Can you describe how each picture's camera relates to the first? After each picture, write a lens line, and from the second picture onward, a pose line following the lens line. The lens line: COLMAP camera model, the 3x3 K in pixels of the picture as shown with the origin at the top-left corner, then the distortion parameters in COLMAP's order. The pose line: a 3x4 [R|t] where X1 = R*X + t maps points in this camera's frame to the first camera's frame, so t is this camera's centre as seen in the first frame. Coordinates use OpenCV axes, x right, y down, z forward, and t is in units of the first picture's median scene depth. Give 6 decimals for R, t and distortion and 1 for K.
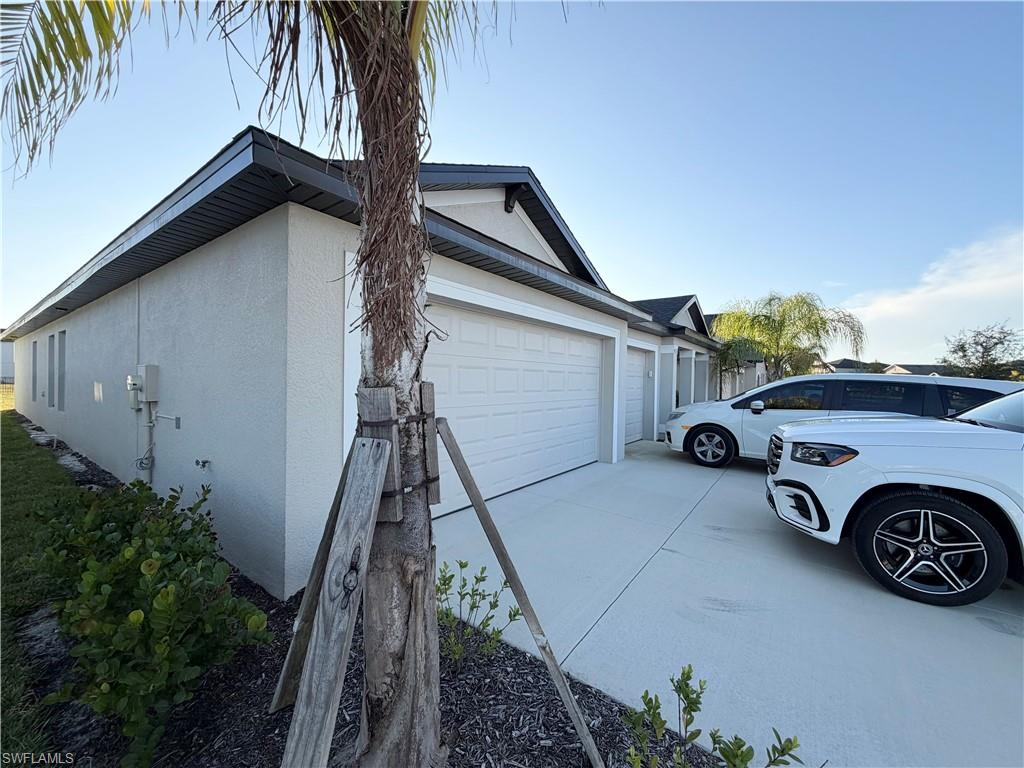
lens RADIAL K [[408.5, 0, 512.3], [0, 408.5, 385.5], [0, 0, 1]] dist [0.002169, -0.000198]
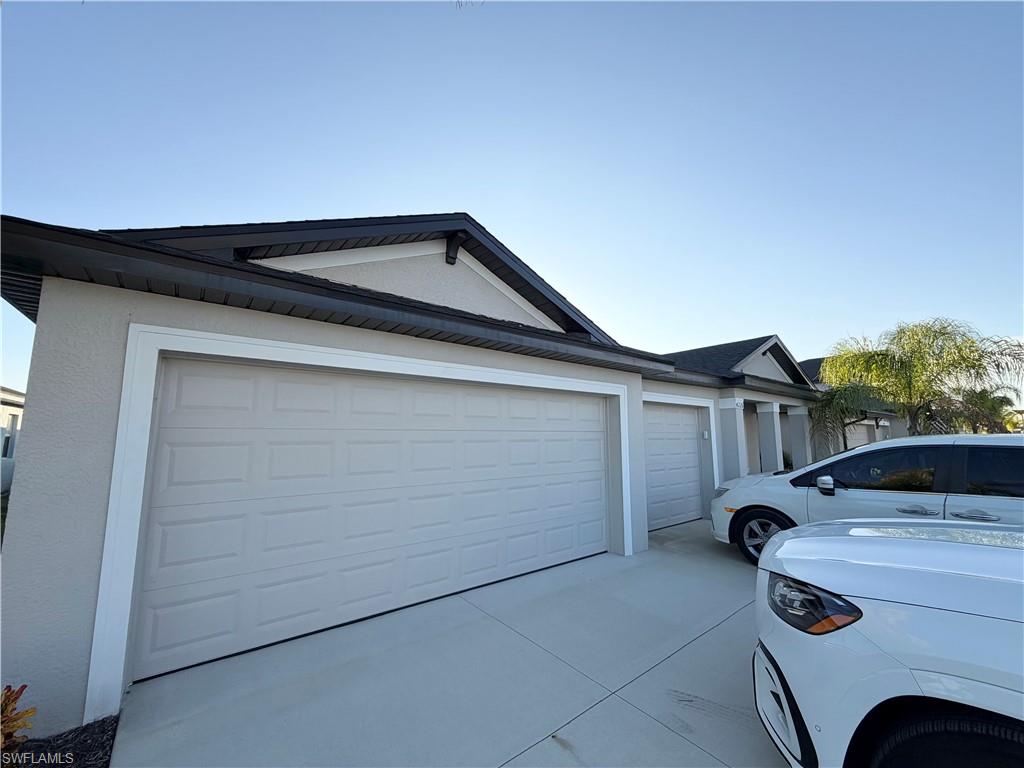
lens RADIAL K [[408.5, 0, 512.8], [0, 408.5, 387.3], [0, 0, 1]] dist [0.002169, -0.000198]
pose [[0.964882, -0.051952, -0.257493, 0.252980], [0.016230, 0.990165, -0.138959, -0.022278], [0.262180, 0.129900, 0.956236, 0.160541]]
